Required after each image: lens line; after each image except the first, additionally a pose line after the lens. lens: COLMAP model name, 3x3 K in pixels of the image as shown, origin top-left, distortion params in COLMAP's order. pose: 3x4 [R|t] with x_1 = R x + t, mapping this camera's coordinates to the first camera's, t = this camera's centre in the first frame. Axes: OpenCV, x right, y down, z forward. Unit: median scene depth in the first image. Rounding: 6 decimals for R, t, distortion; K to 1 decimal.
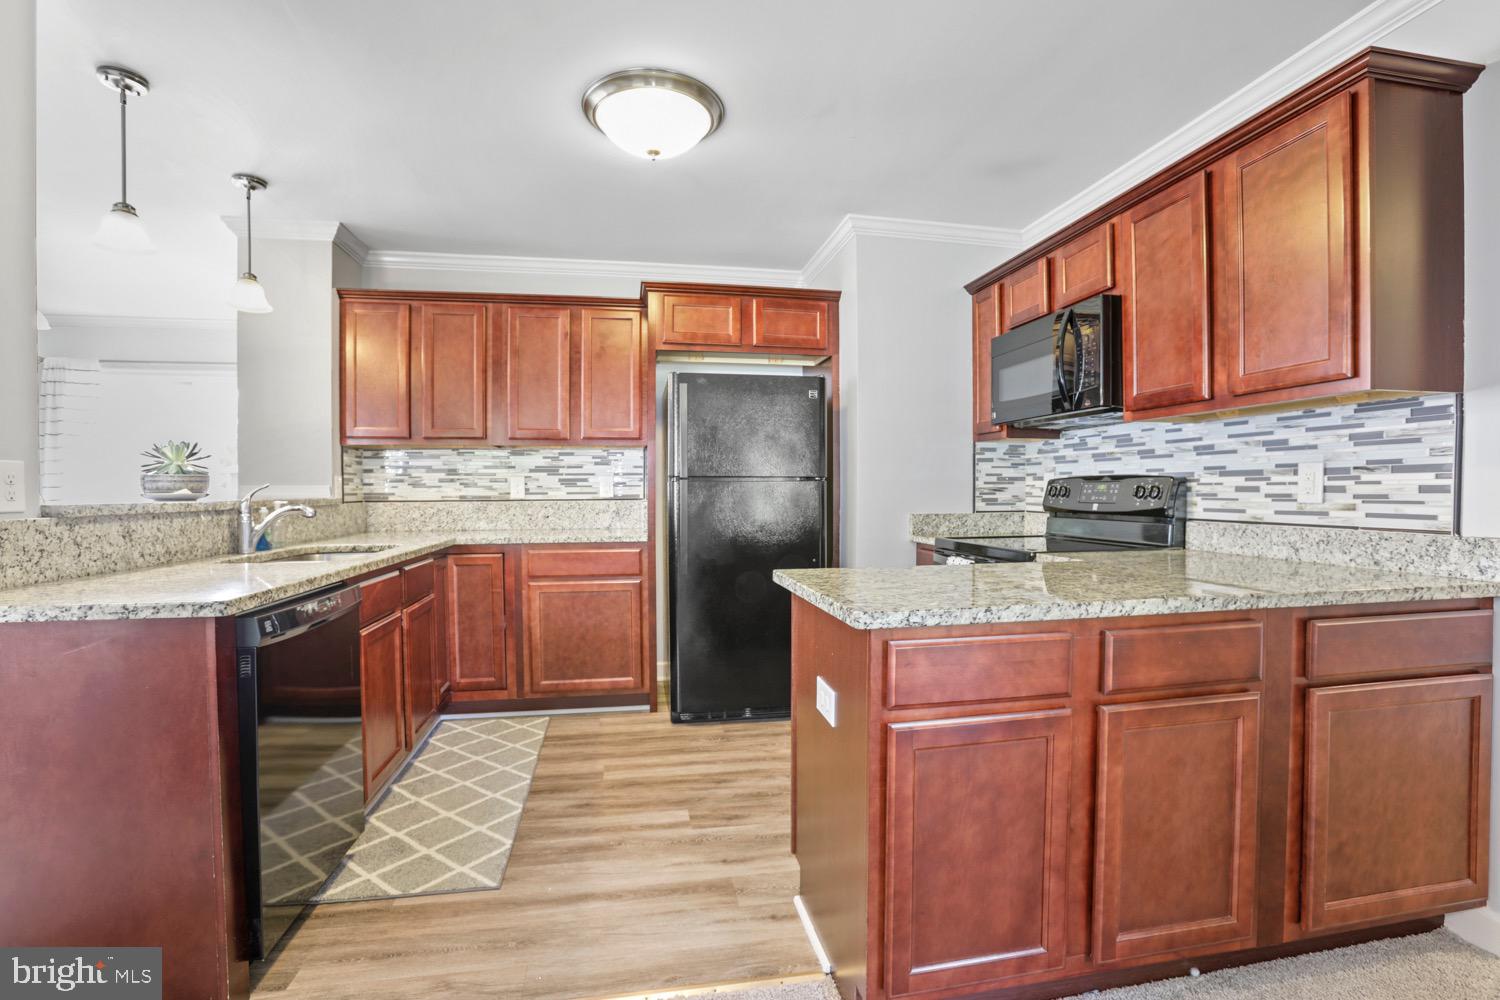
lens RADIAL K [[702.7, 0, 748.4], [0, 702.7, 495.2], [0, 0, 1]] dist [-0.002229, 0.000021]
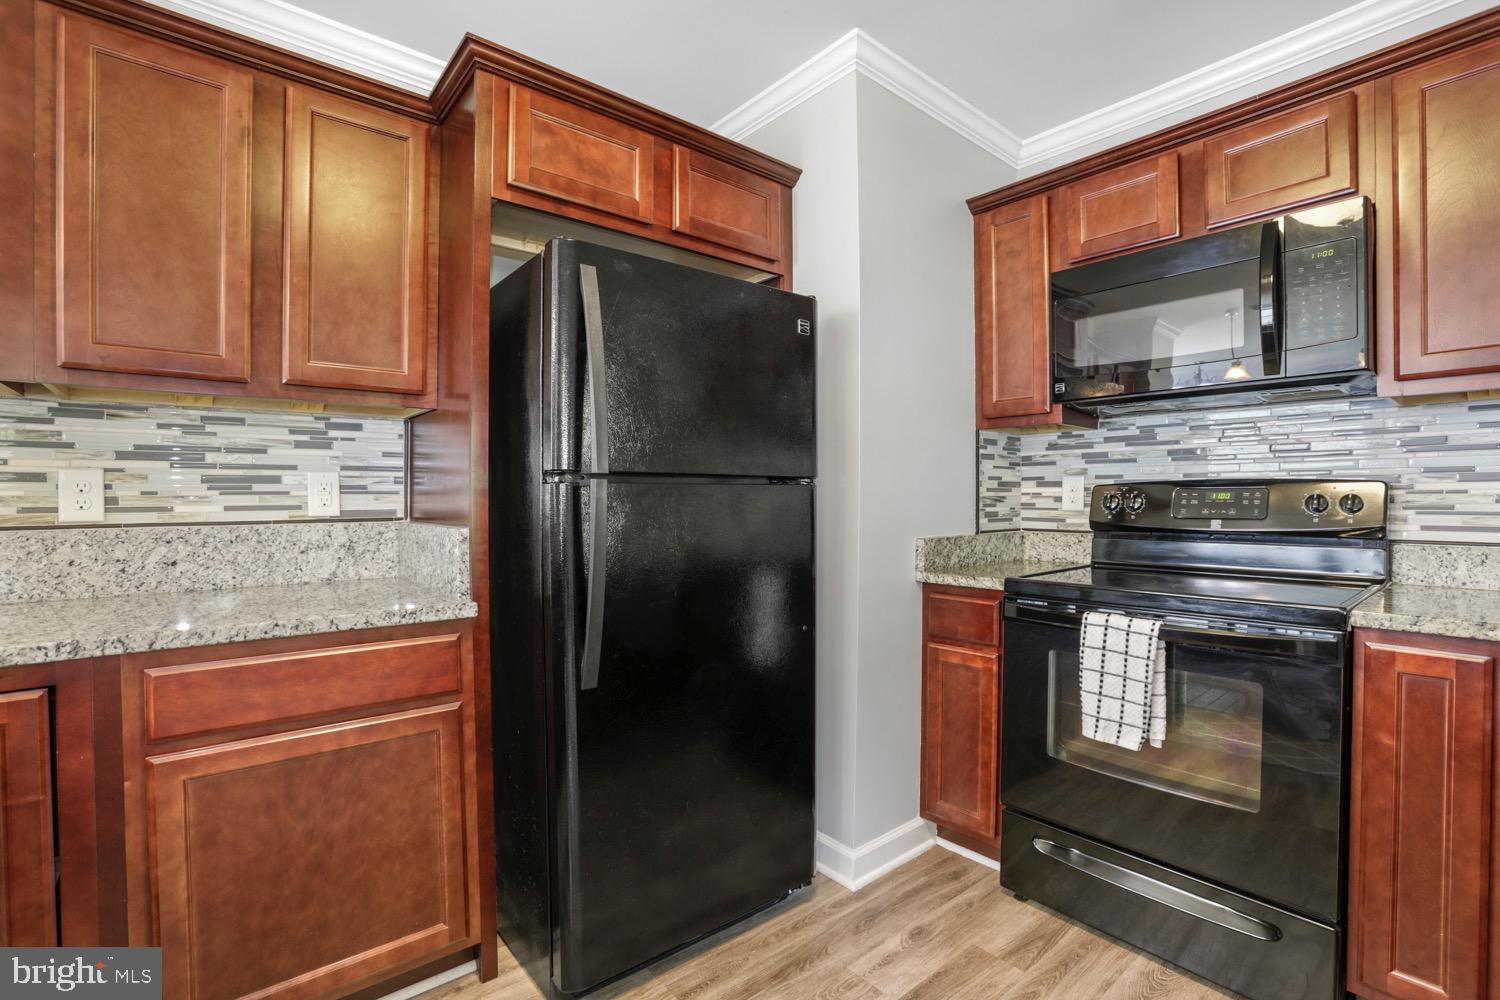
lens RADIAL K [[702.7, 0, 755.4], [0, 702.7, 507.9], [0, 0, 1]] dist [-0.002229, 0.000021]
pose [[0.879314, -0.006914, 0.476191, -0.198497], [0.004086, 0.999967, 0.006973, -0.005571], [-0.476224, -0.004186, 0.879314, 0.508712]]
